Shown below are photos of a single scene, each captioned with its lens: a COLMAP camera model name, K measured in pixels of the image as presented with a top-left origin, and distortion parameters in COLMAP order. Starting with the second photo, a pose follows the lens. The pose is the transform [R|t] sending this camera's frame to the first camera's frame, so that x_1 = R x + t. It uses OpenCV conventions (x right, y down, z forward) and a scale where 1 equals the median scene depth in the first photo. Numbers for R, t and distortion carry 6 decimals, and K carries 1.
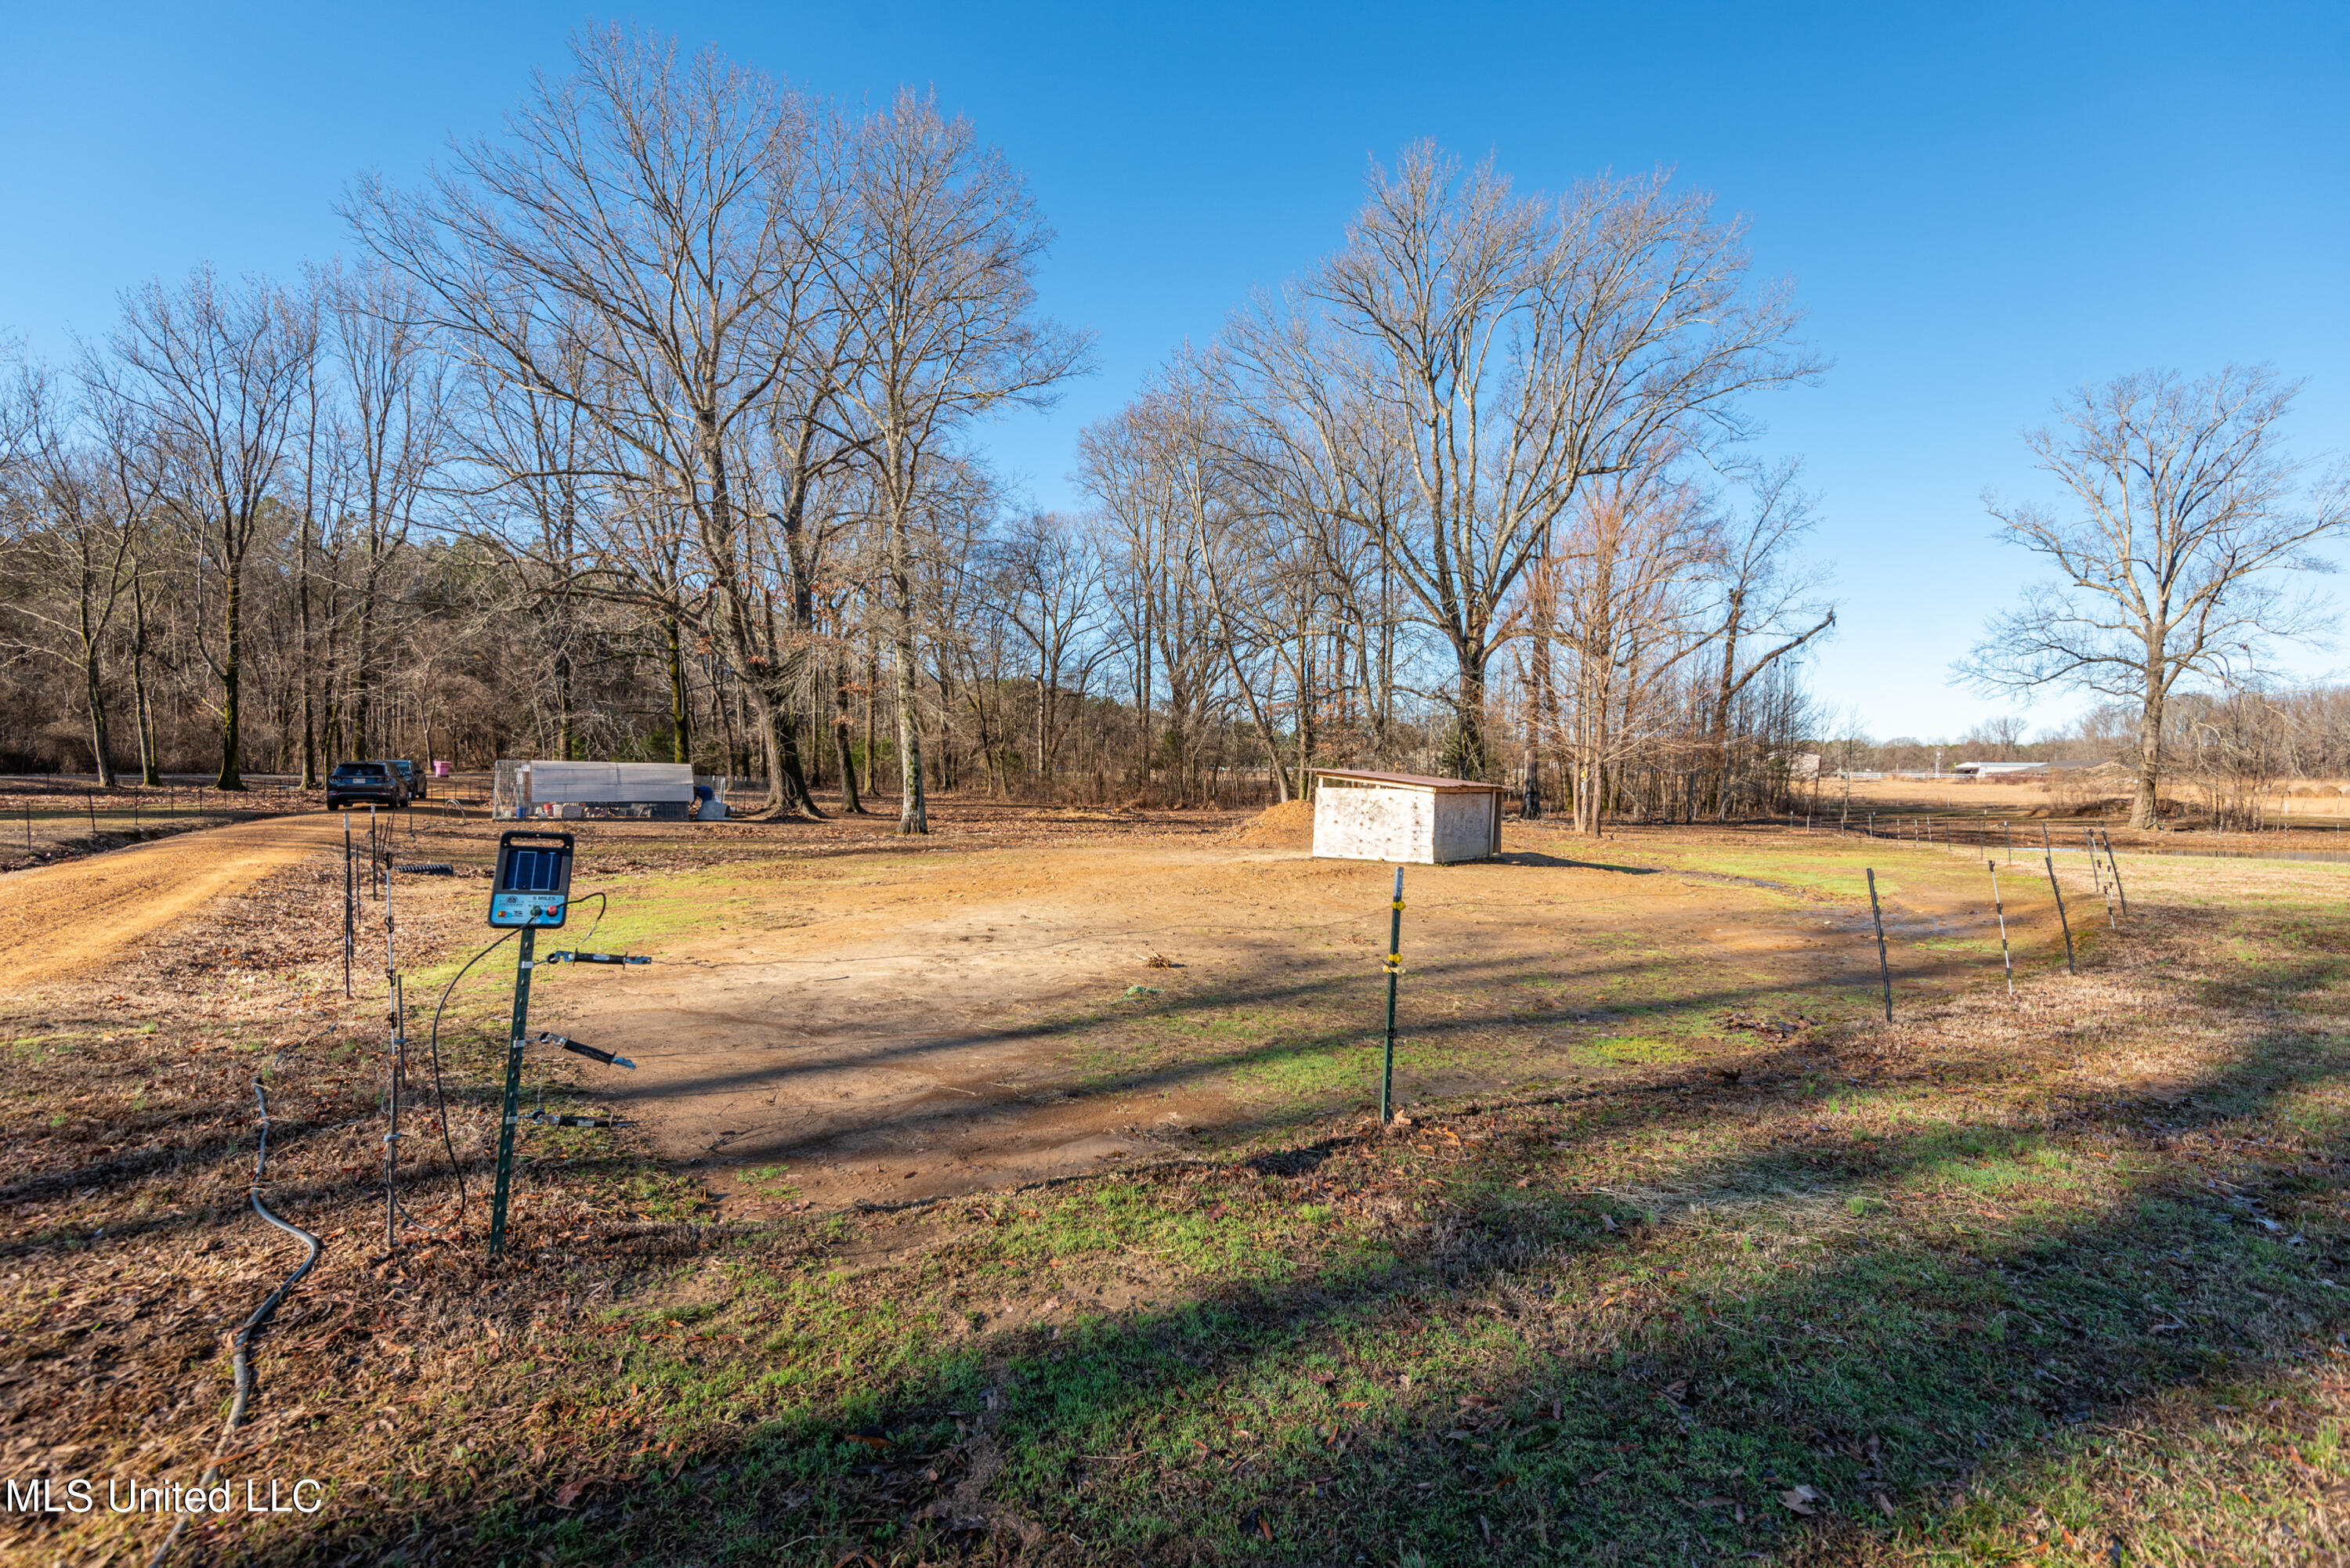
lens RADIAL K [[1044.7, 0, 1165.6], [0, 1044.7, 791.9], [0, 0, 1]] dist [0.001816, -0.000013]
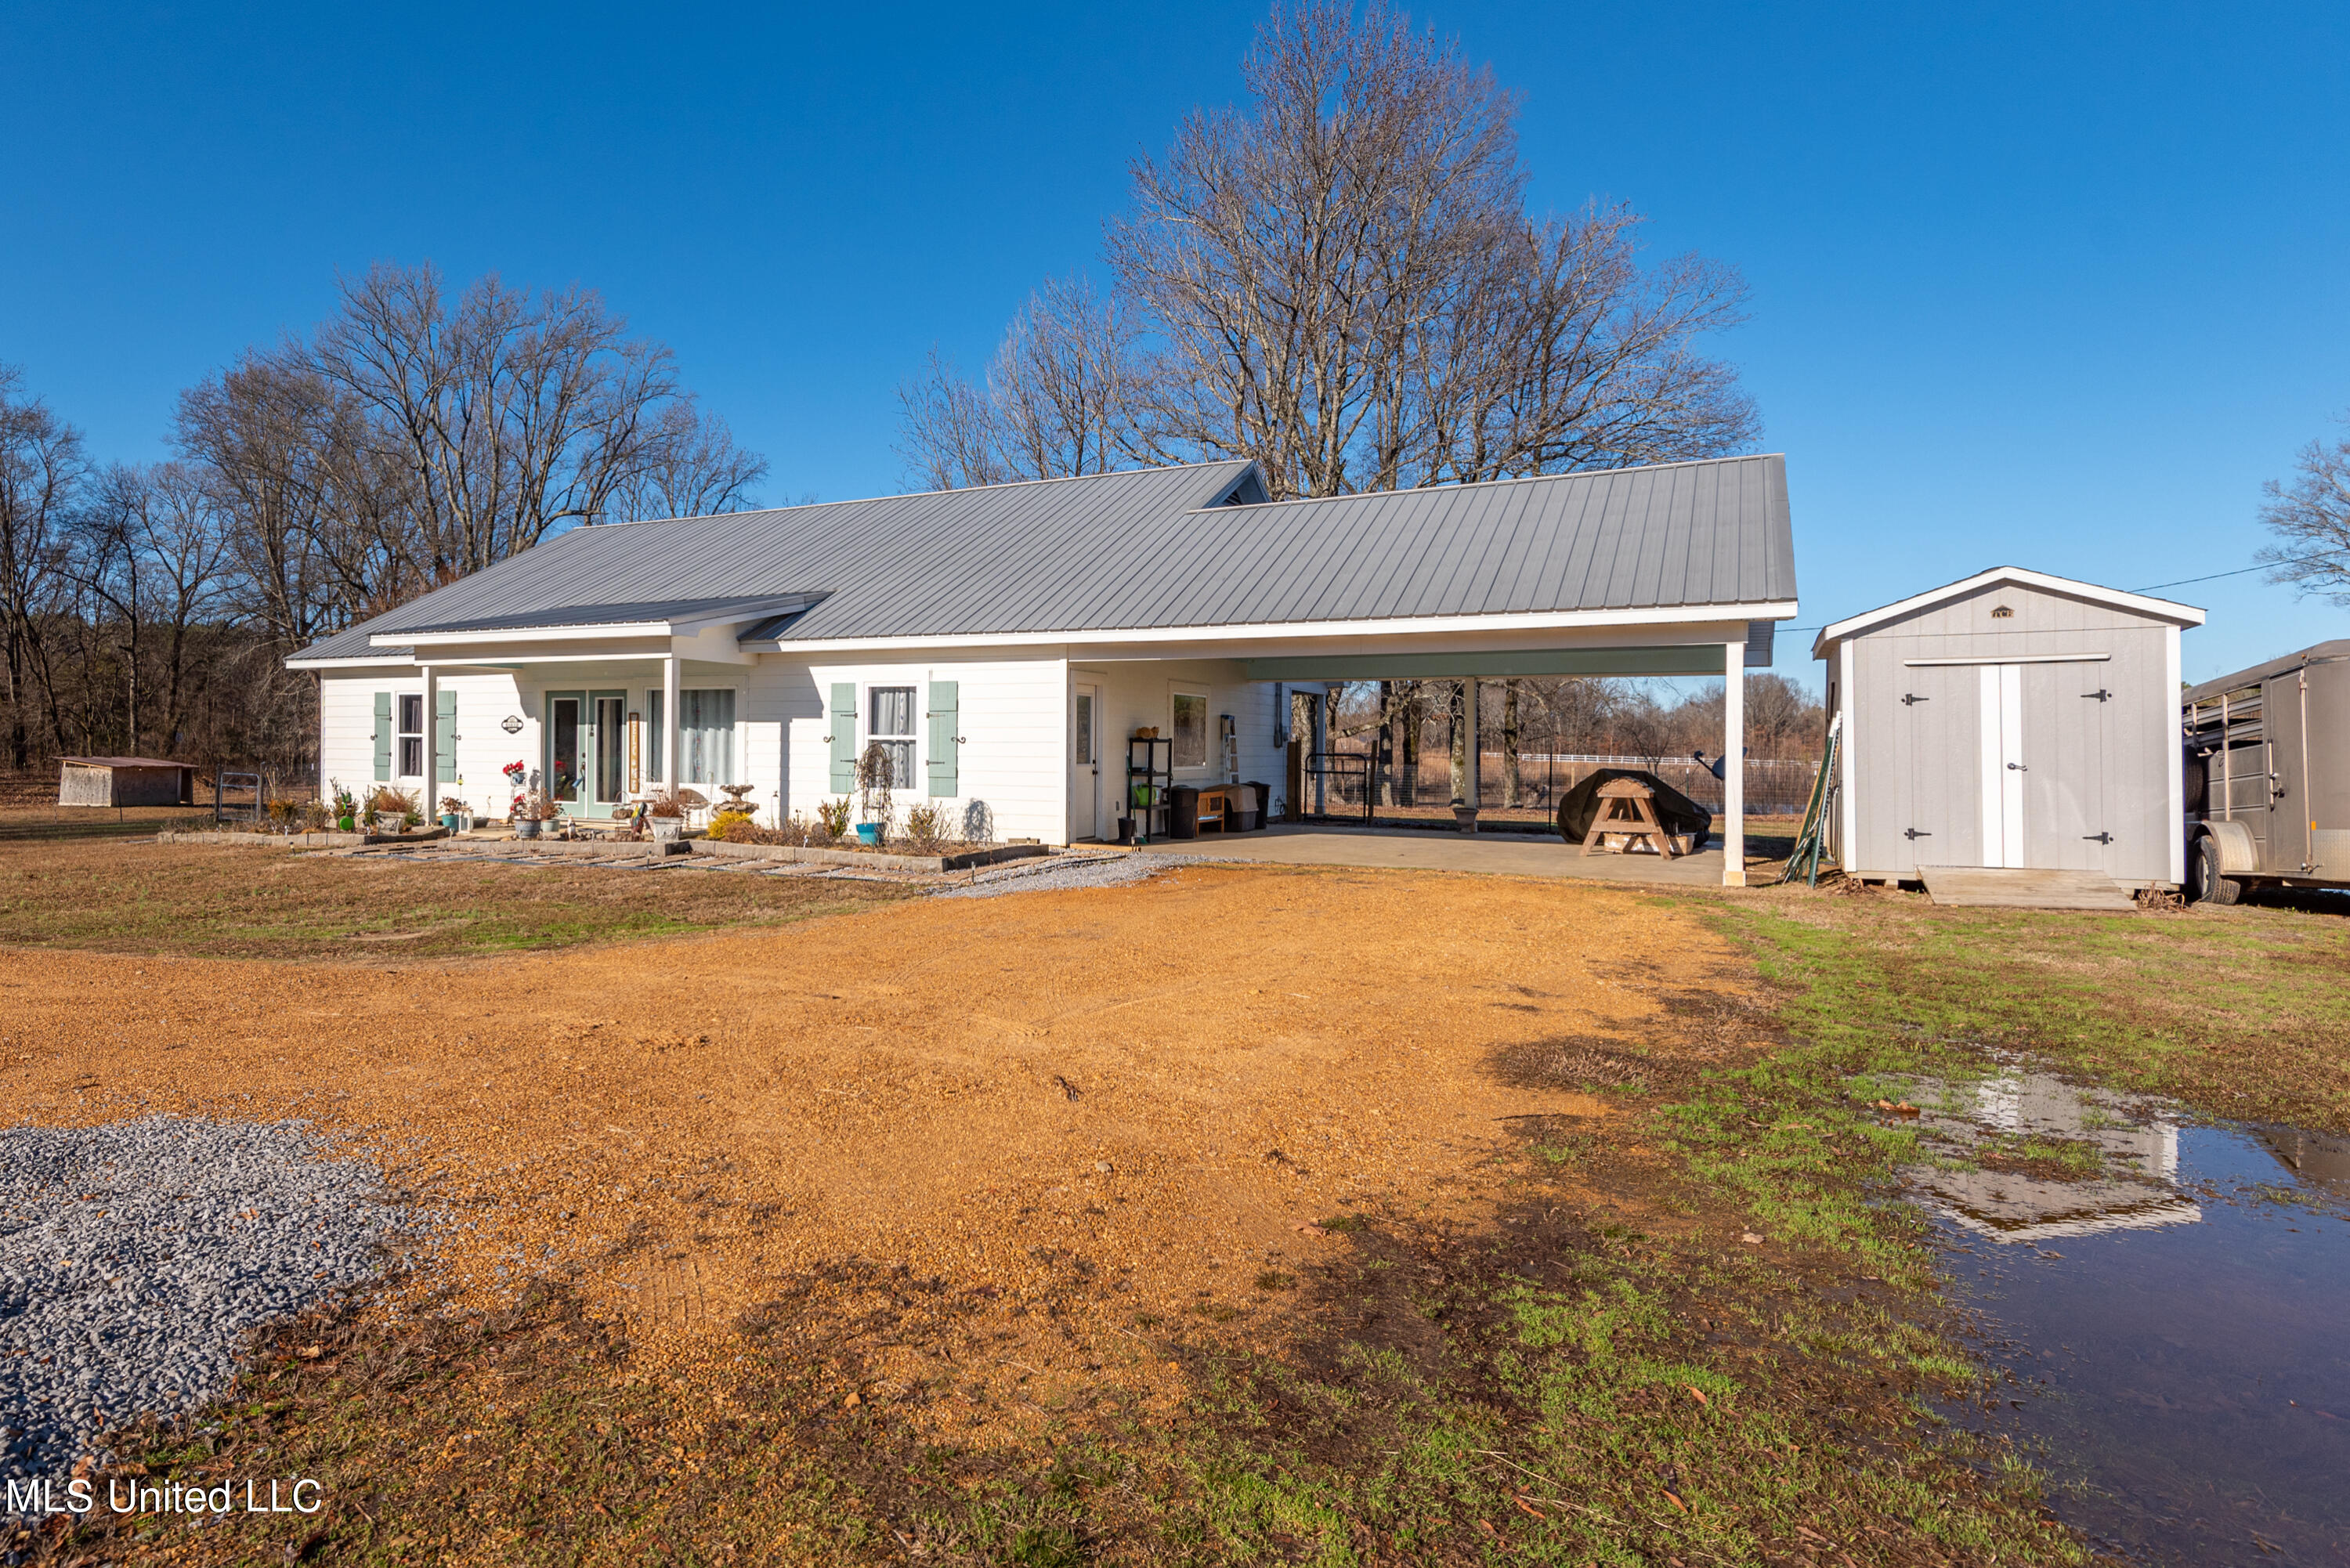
lens RADIAL K [[1373.9, 0, 999.7], [0, 1373.9, 727.8], [0, 0, 1]] dist [0.000892, -0.000131]
pose [[0.941722, 0.012903, 0.336145, 0.336387], [-0.001507, 0.999416, -0.034140, 0.002127], [-0.336390, 0.031644, 0.941191, -0.693611]]
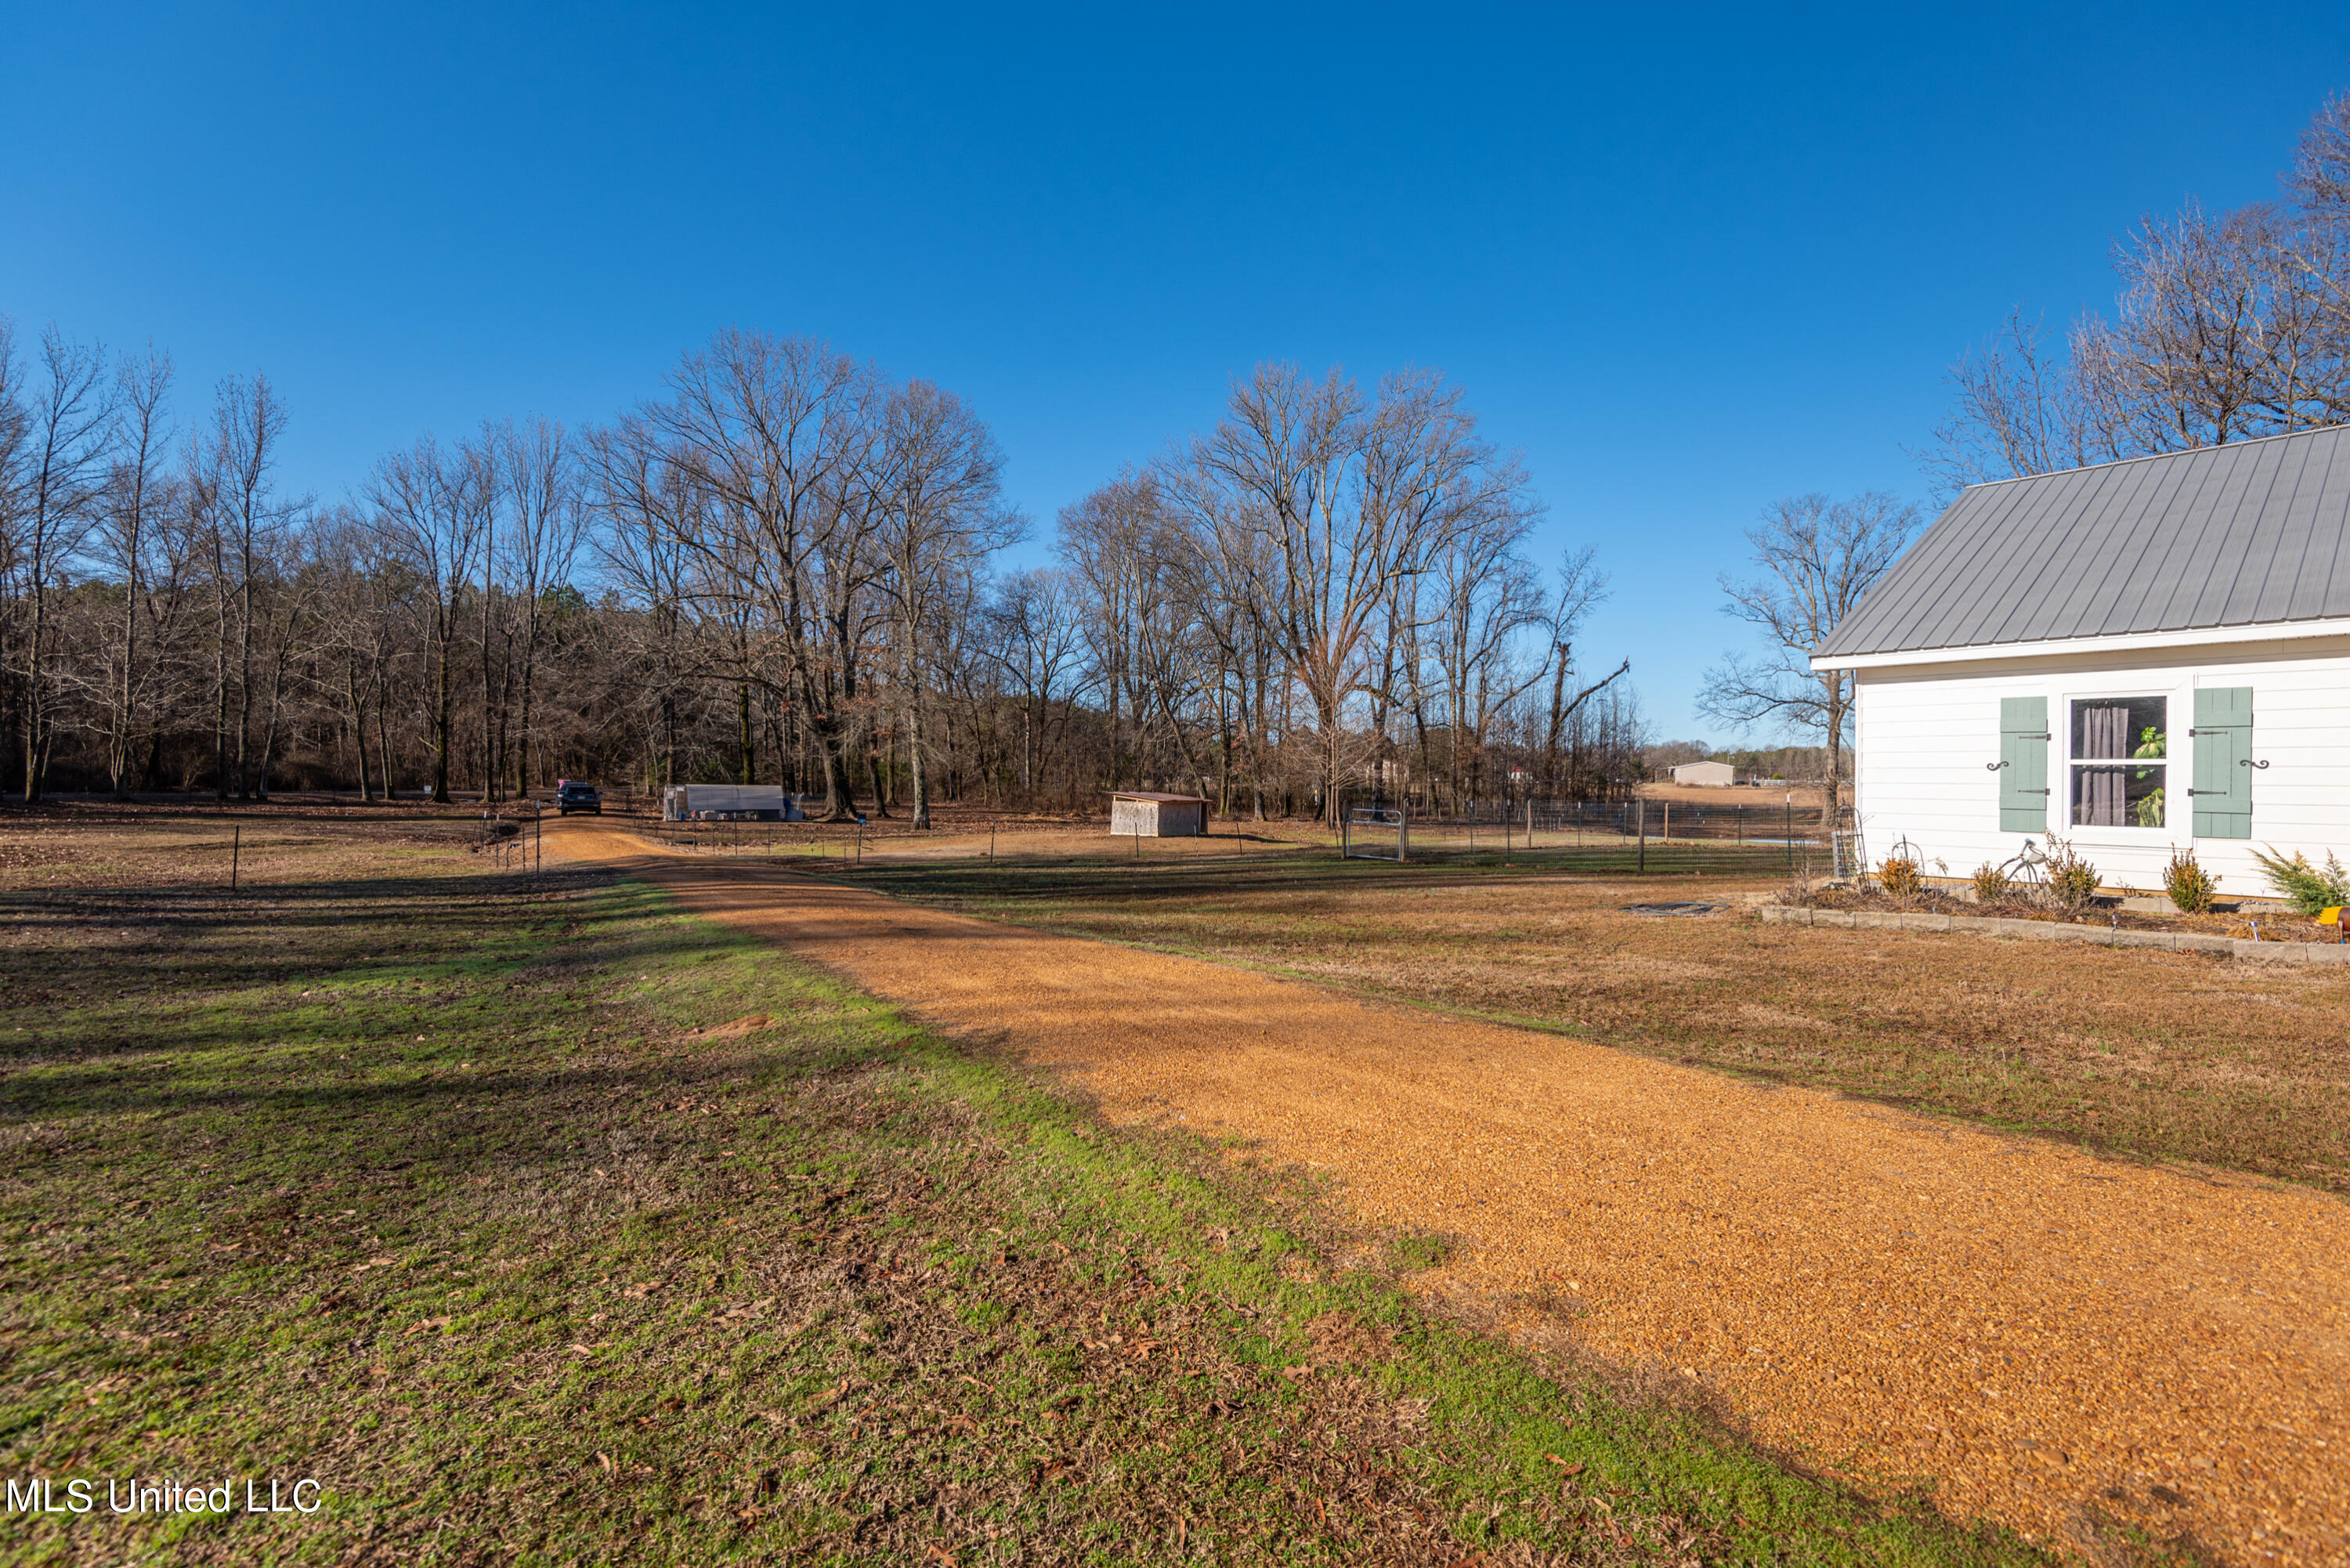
lens RADIAL K [[1055.3, 0, 1164.2], [0, 1055.3, 778.6], [0, 0, 1]] dist [0.043485, -0.025265]
pose [[0.999819, -0.002781, -0.018837, 0.109588], [0.002426, 0.999820, -0.018840, -0.004014], [0.018886, 0.018791, 0.999645, -0.416307]]
